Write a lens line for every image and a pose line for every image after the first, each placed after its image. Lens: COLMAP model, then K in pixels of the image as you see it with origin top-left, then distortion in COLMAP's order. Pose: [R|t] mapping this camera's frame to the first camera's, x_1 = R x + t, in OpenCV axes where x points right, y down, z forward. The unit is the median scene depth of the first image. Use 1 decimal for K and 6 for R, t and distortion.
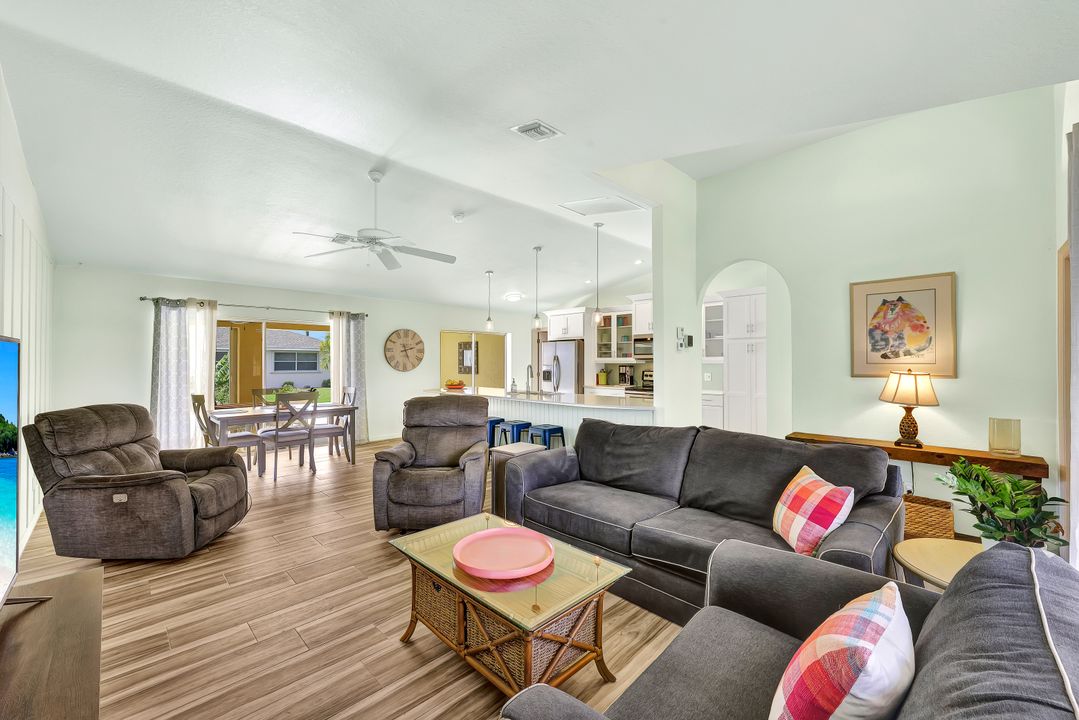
lens RADIAL K [[429.3, 0, 532.6], [0, 429.3, 352.6], [0, 0, 1]] dist [0.003230, 0.000452]
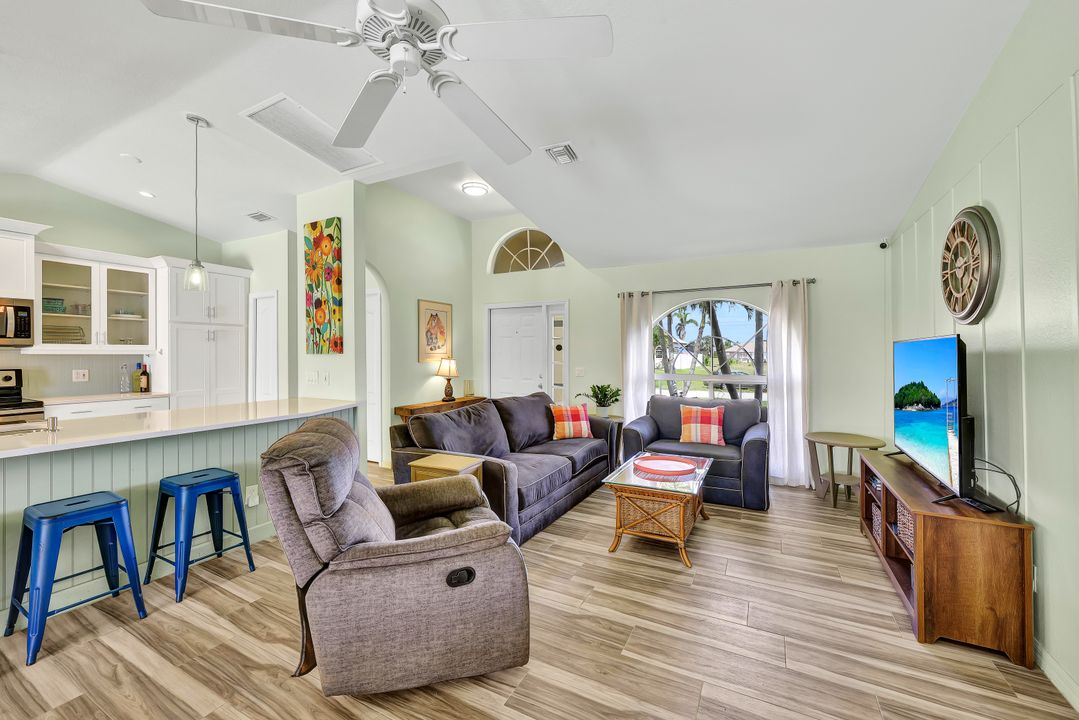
lens RADIAL K [[429.3, 0, 541.8], [0, 429.3, 353.9], [0, 0, 1]] dist [0.003230, 0.000452]
pose [[-0.294305, -0.000732, 0.955711, -0.853833], [-0.021001, 0.999763, -0.005702, 0.028329], [-0.955481, -0.021749, -0.294251, 1.103735]]
